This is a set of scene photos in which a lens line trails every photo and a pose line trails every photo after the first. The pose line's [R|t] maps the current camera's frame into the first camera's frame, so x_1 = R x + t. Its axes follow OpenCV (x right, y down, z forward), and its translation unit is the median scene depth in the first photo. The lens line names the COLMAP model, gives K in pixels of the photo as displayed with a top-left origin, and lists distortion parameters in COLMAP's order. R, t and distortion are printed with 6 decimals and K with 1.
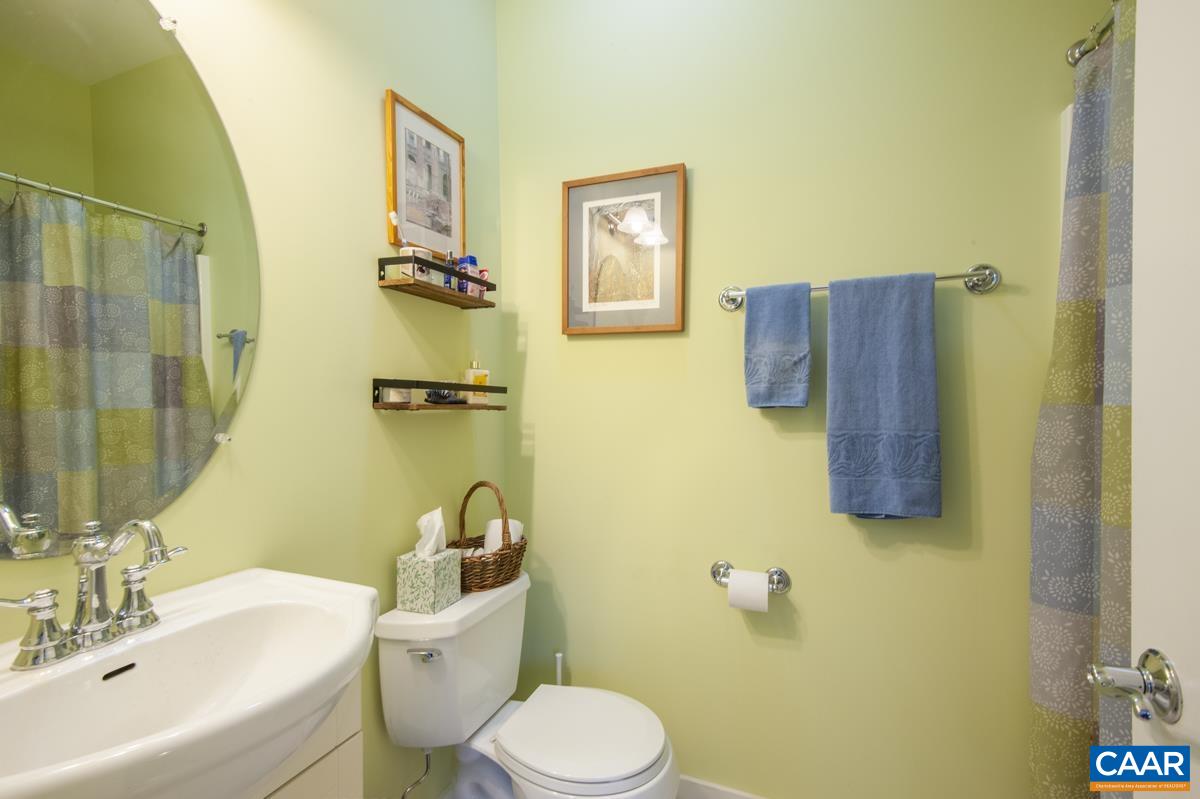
lens RADIAL K [[550.3, 0, 594.3], [0, 550.3, 396.9], [0, 0, 1]] dist [0.038033, -0.018734]
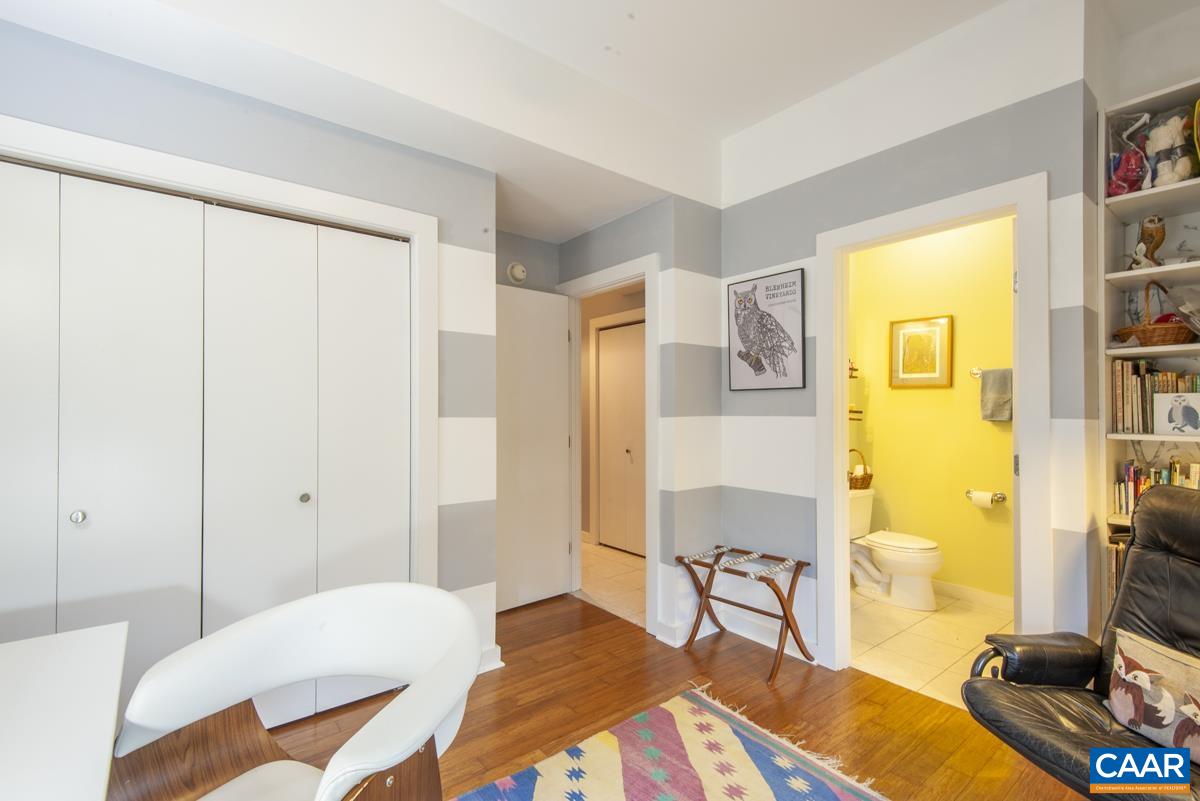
lens RADIAL K [[550.3, 0, 594.3], [0, 550.3, 397.9], [0, 0, 1]] dist [0.038033, -0.018734]
pose [[0.877608, -0.000578, -0.479378, -0.027739], [-0.017105, 0.999325, -0.032520, 0.024232], [0.479073, 0.036740, 0.877006, -1.700187]]
